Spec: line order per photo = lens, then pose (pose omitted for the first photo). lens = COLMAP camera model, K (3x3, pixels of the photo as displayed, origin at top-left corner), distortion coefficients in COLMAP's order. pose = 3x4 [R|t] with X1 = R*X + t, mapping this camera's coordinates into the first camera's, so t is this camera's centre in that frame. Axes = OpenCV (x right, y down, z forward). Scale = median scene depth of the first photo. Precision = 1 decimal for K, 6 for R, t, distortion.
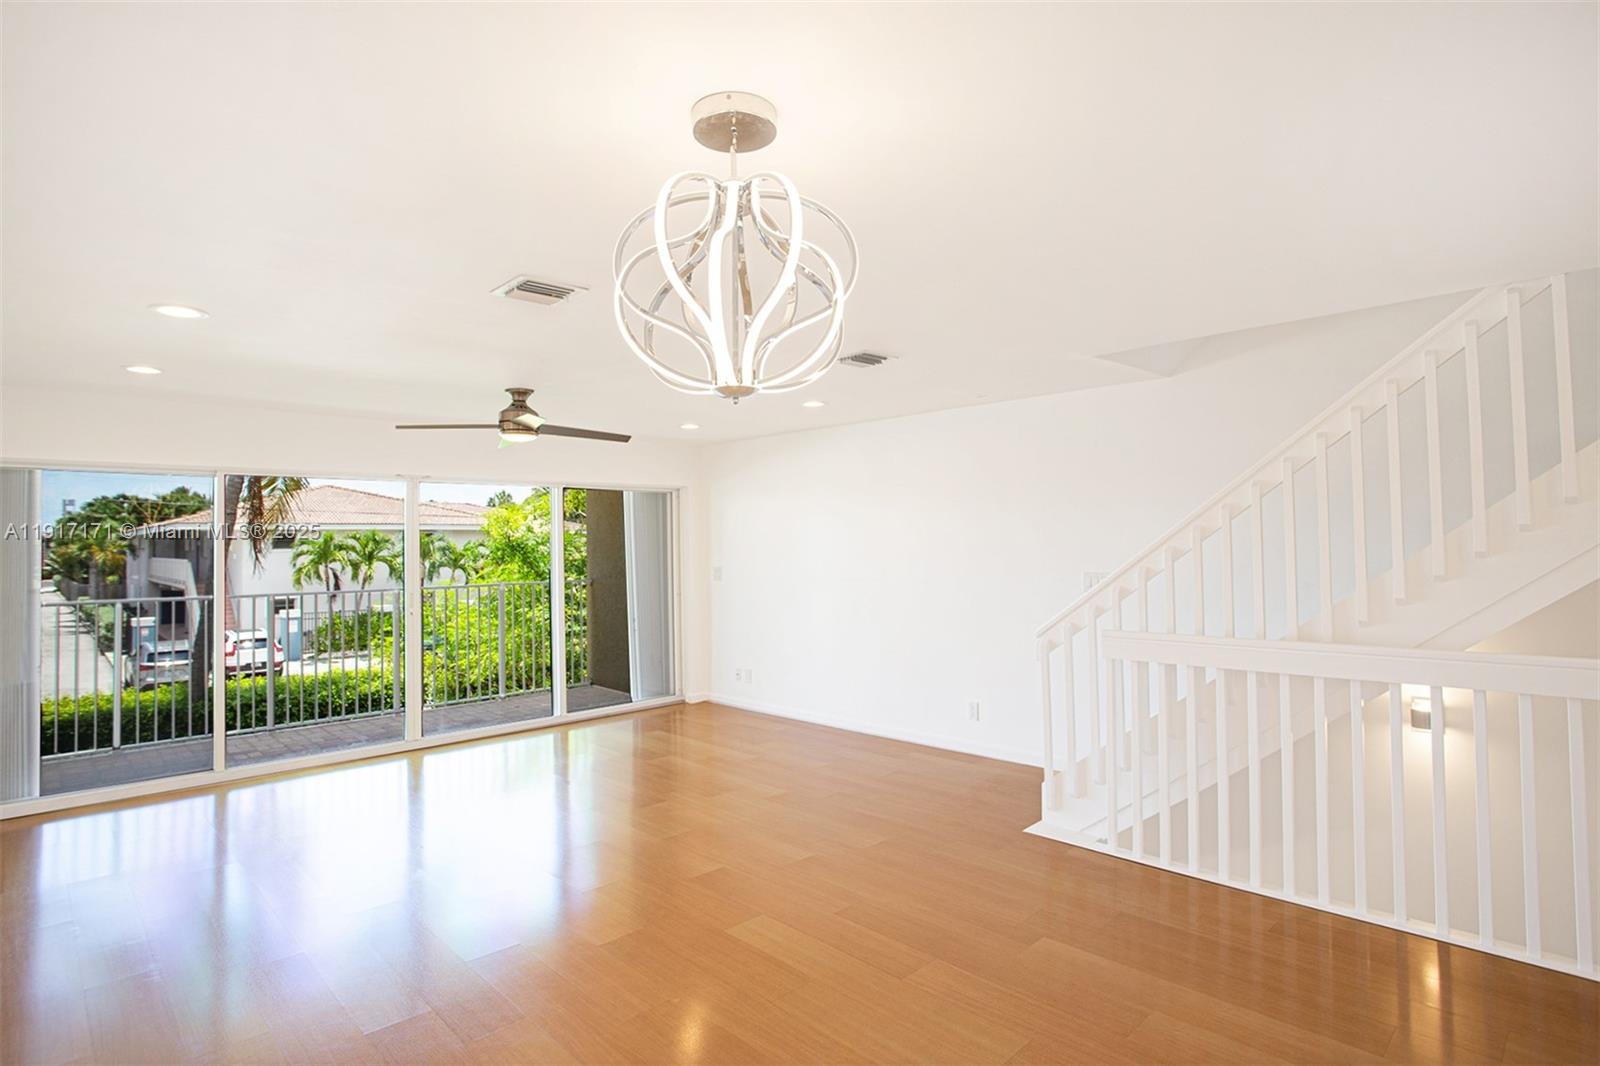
lens RADIAL K [[871.6, 0, 620.1], [0, 871.6, 508.4], [0, 0, 1]] dist [-0.040772, 0.000029]
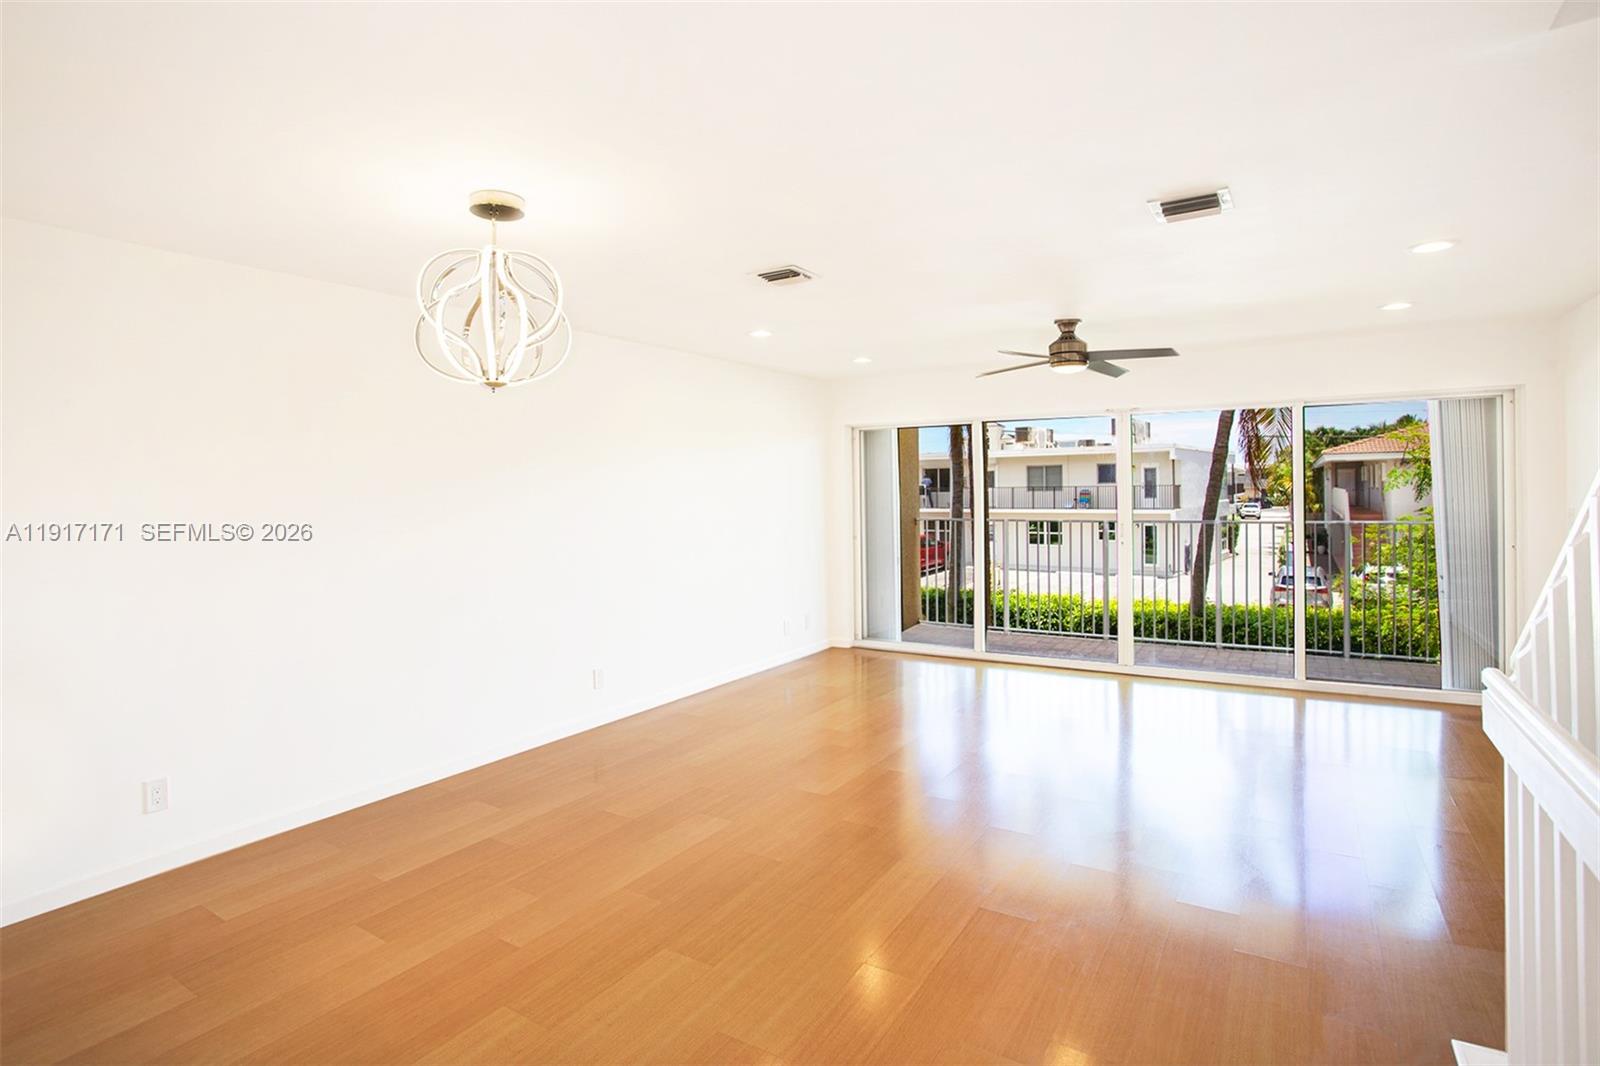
lens RADIAL K [[797.6, 0, 805.8], [0, 797.6, 510.7], [0, 0, 1]] dist [-0.053868, 0.000360]
pose [[0.284650, 0.030731, -0.958139, 0.534231], [0.054337, 0.997362, 0.048131, 0.014948], [0.957090, -0.065763, 0.282229, 0.362986]]
